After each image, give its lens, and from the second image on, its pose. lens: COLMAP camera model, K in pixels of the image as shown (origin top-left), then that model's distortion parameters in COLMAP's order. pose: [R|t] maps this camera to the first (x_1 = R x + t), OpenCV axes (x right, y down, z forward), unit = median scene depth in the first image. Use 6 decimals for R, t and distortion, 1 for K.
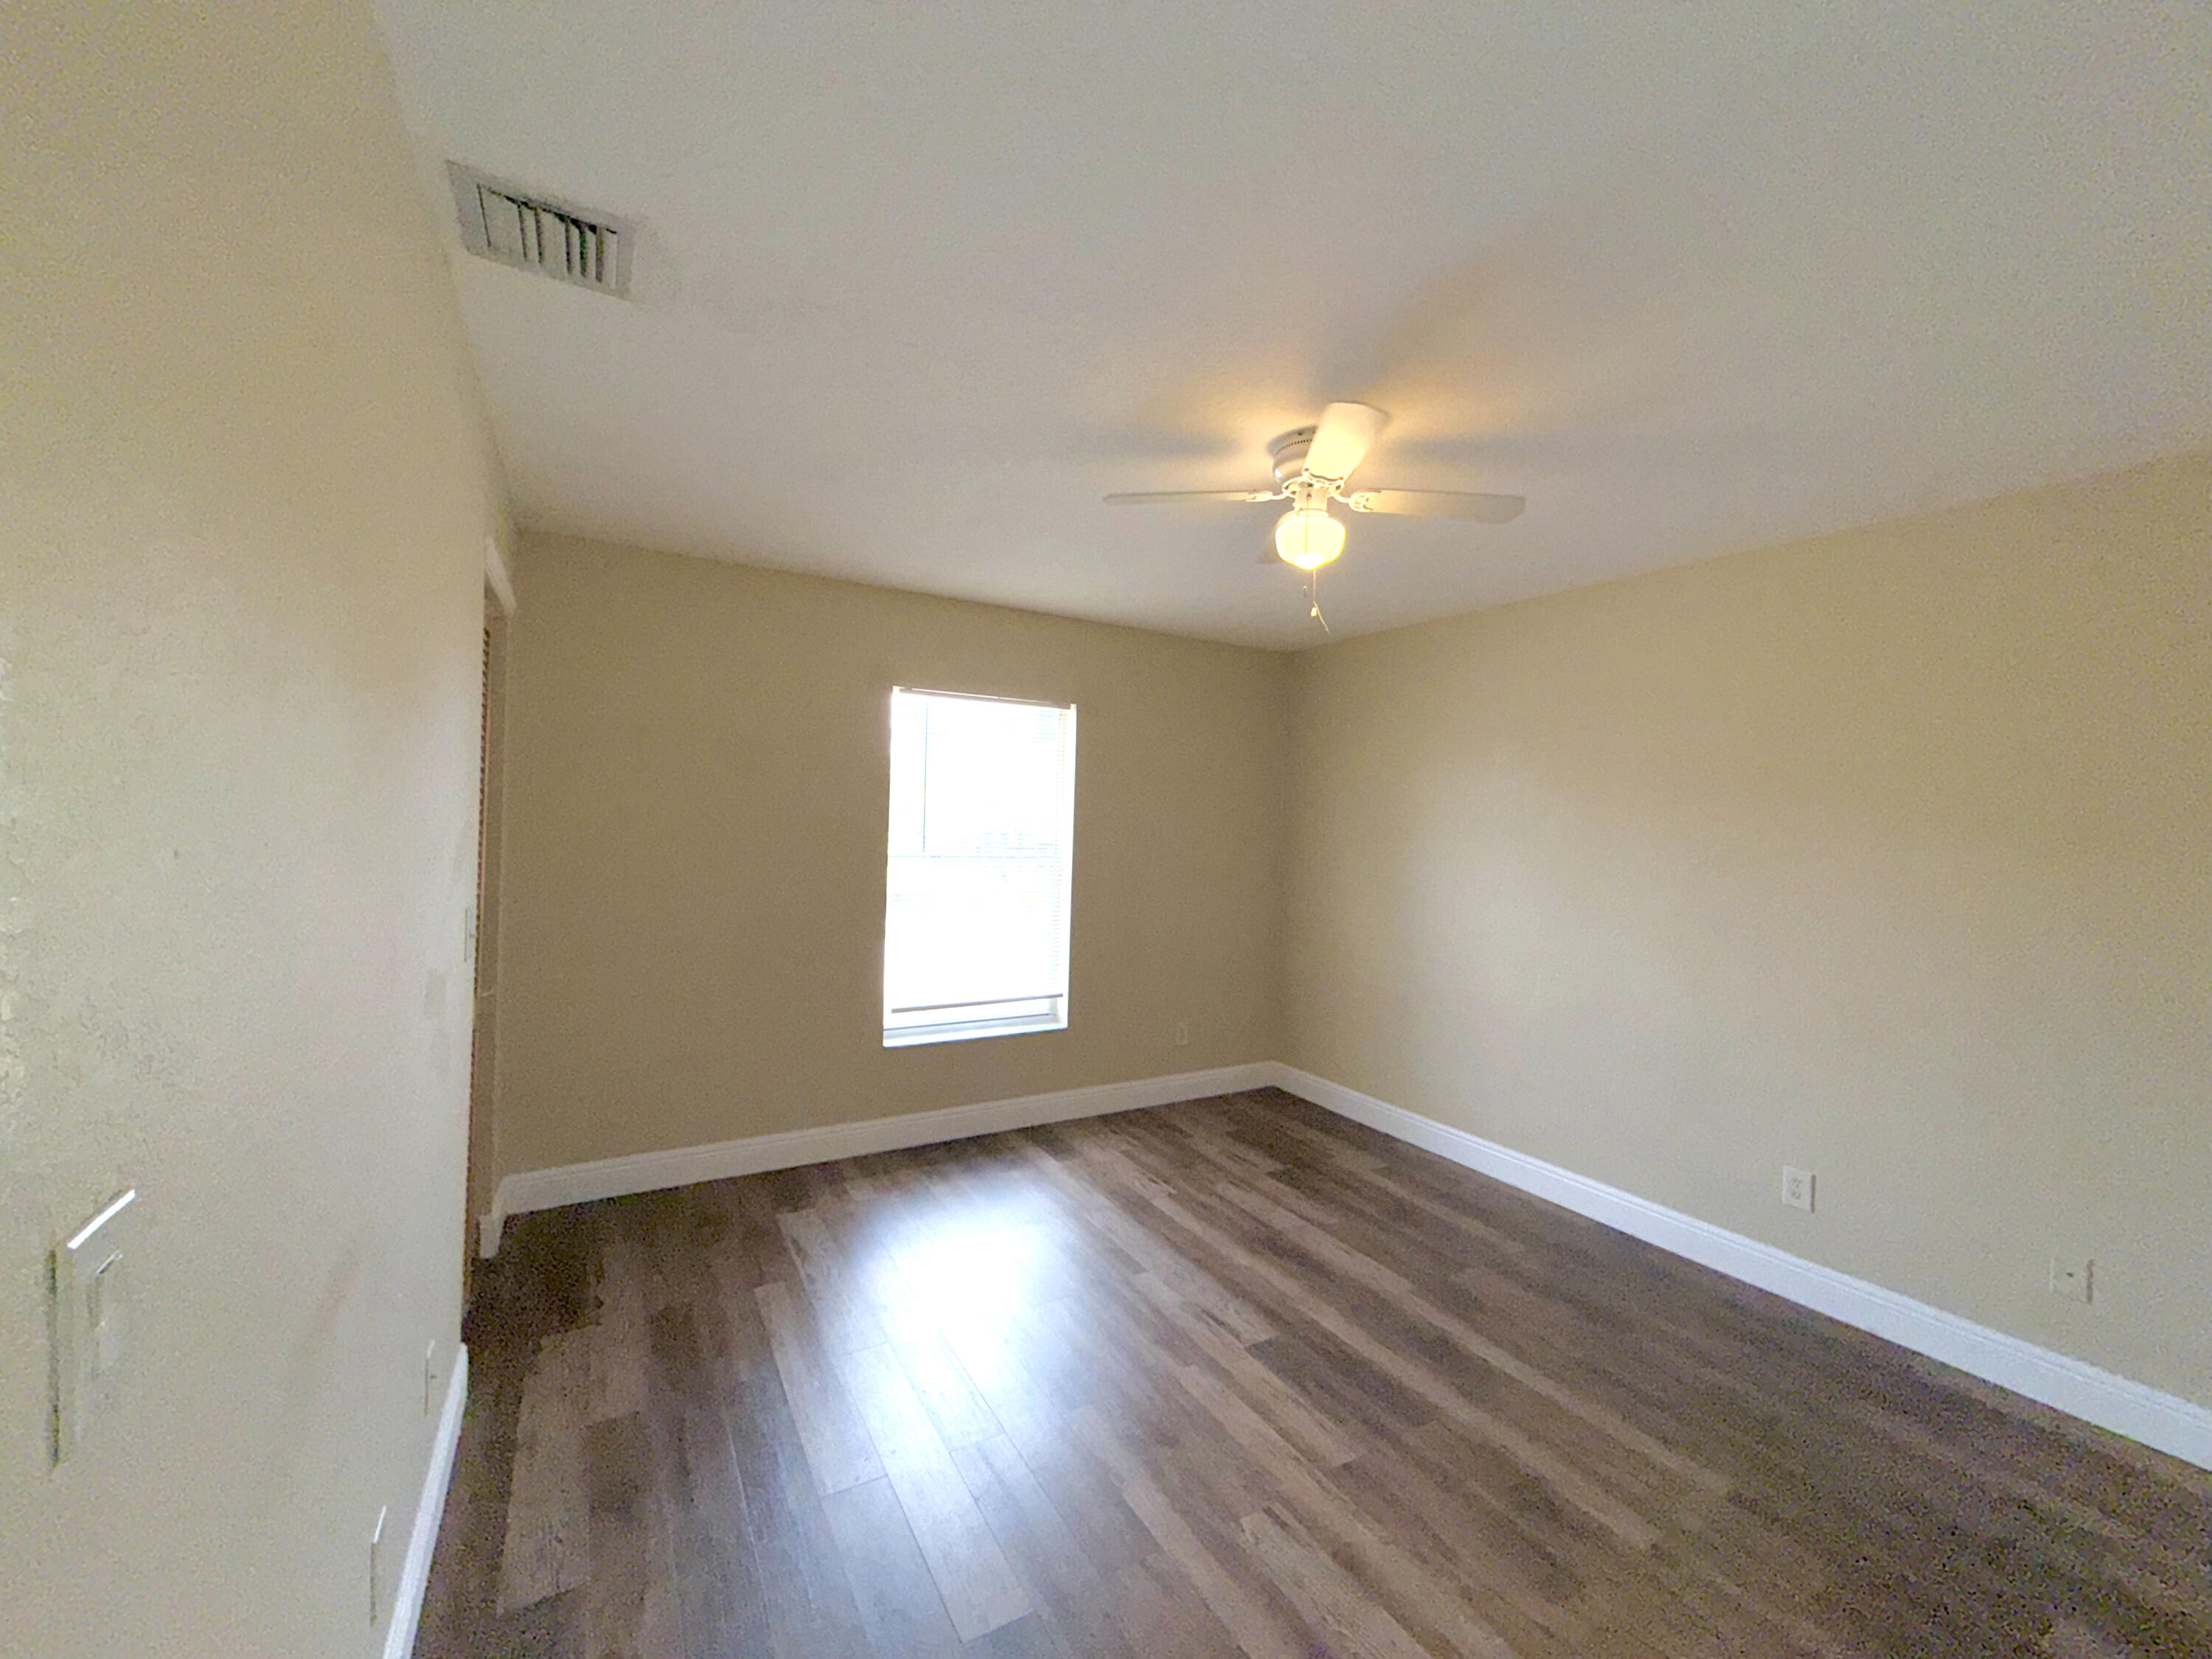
lens RADIAL K [[882.5, 0, 1106.0], [0, 882.5, 829.5], [0, 0, 1]] dist [0.012283, 0.000059]
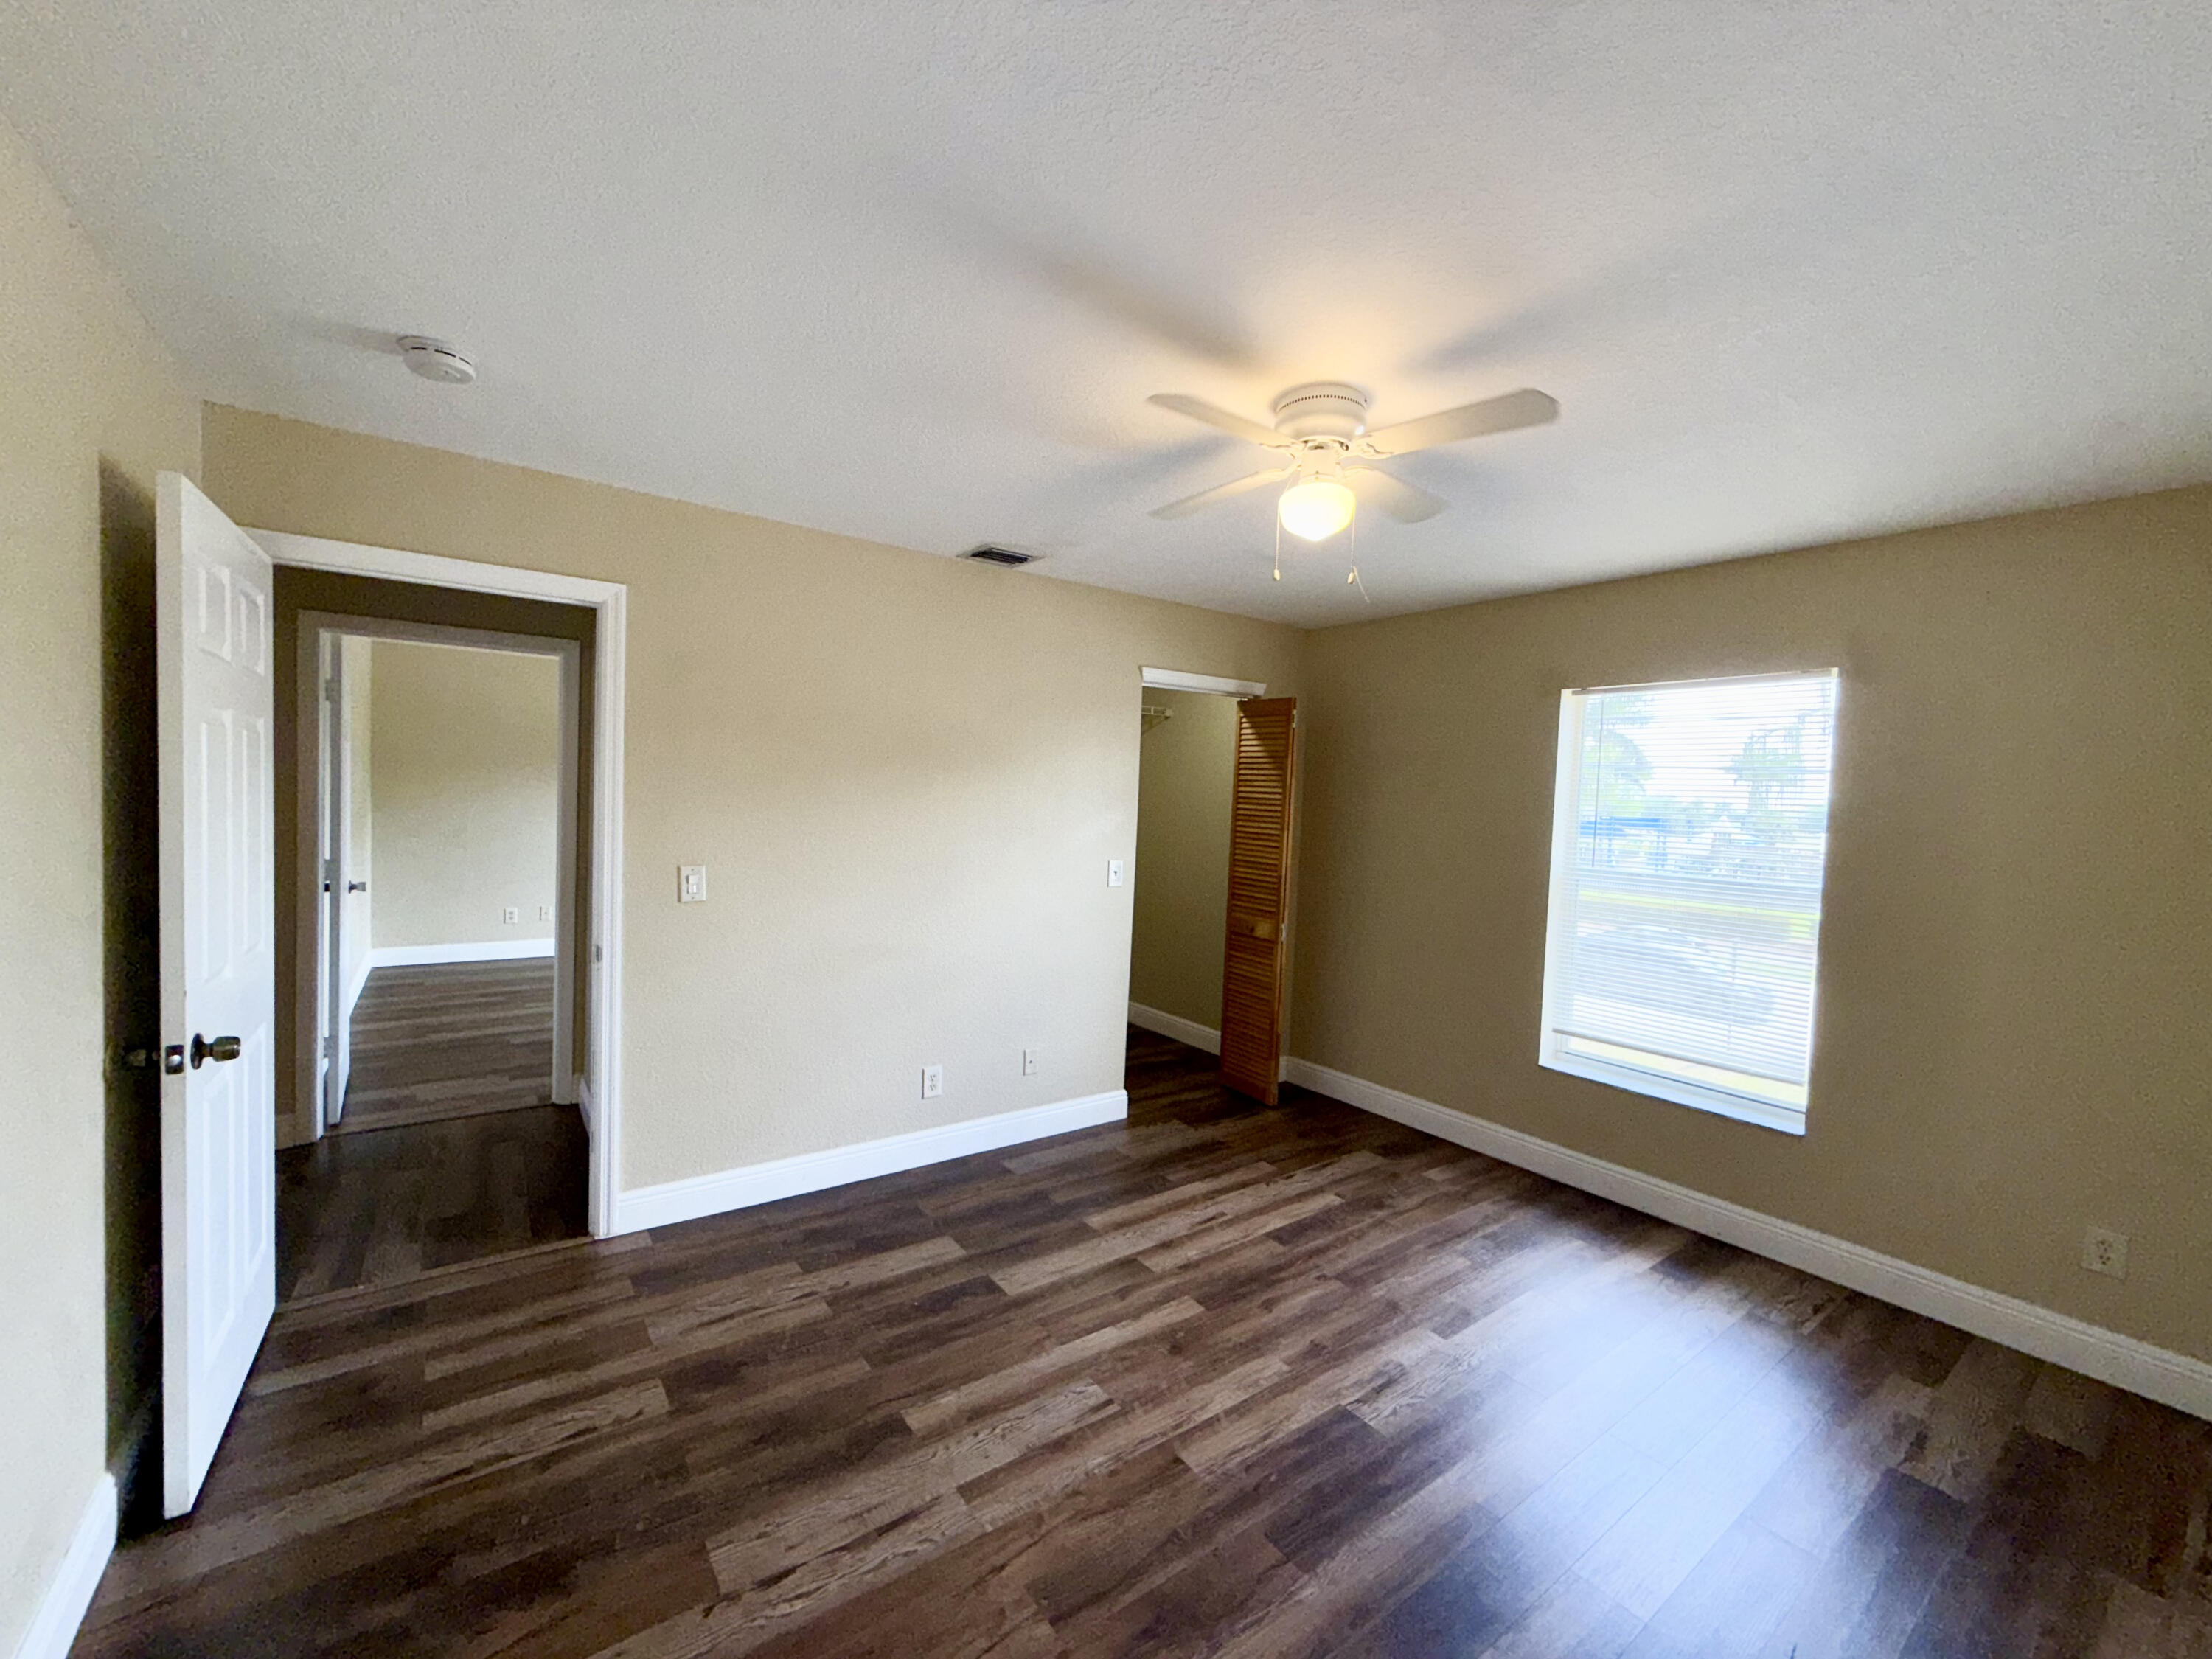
lens RADIAL K [[880.2, 0, 1106.0], [0, 880.2, 829.5], [0, 0, 1]] dist [0.000094, -0.000132]
pose [[0.097050, 0.006734, -0.995257, 0.745308], [-0.043362, 0.999056, 0.002531, 0.007451], [0.994335, 0.042911, 0.097250, 0.478143]]
